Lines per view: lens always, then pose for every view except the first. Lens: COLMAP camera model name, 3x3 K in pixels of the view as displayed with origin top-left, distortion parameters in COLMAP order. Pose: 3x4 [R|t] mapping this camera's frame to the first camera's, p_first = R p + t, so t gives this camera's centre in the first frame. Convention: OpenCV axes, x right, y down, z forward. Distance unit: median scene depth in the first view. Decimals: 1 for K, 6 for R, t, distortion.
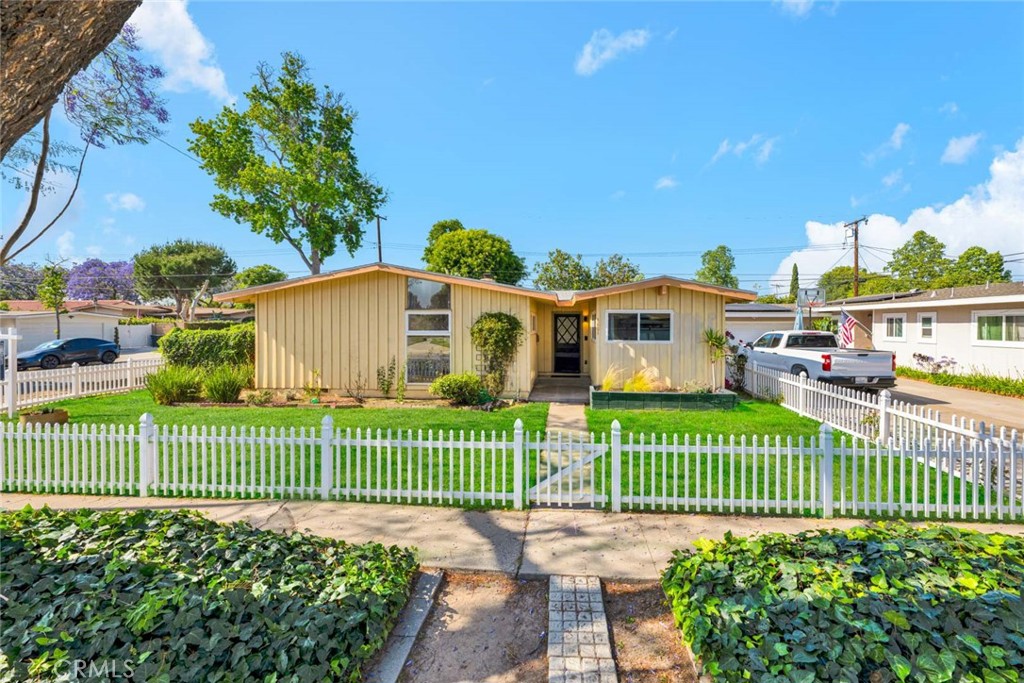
lens RADIAL K [[433.0, 0, 512.5], [0, 433.0, 340.8], [0, 0, 1]] dist [0.011601, 0.000215]
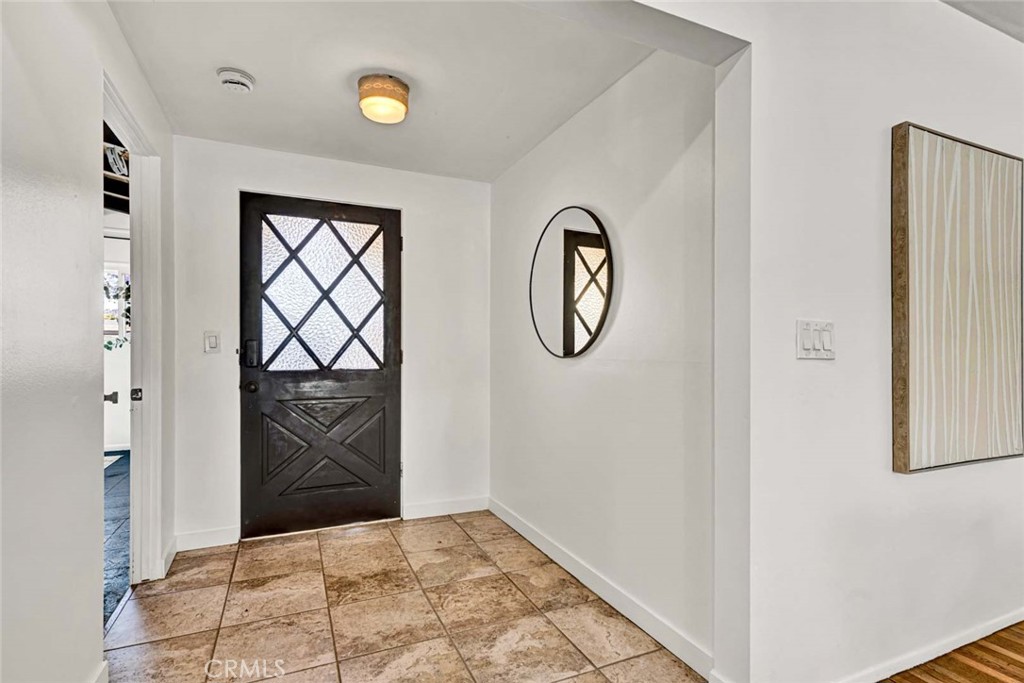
lens RADIAL K [[494.3, 0, 512.3], [0, 494.3, 345.4], [0, 0, 1]] dist [0.001387, 0.000037]
pose [[0.875590, 0.000638, 0.483055, 0.095677], [0.003807, 0.999959, -0.008220, -0.001767], [-0.483040, 0.009036, 0.875552, 0.788897]]
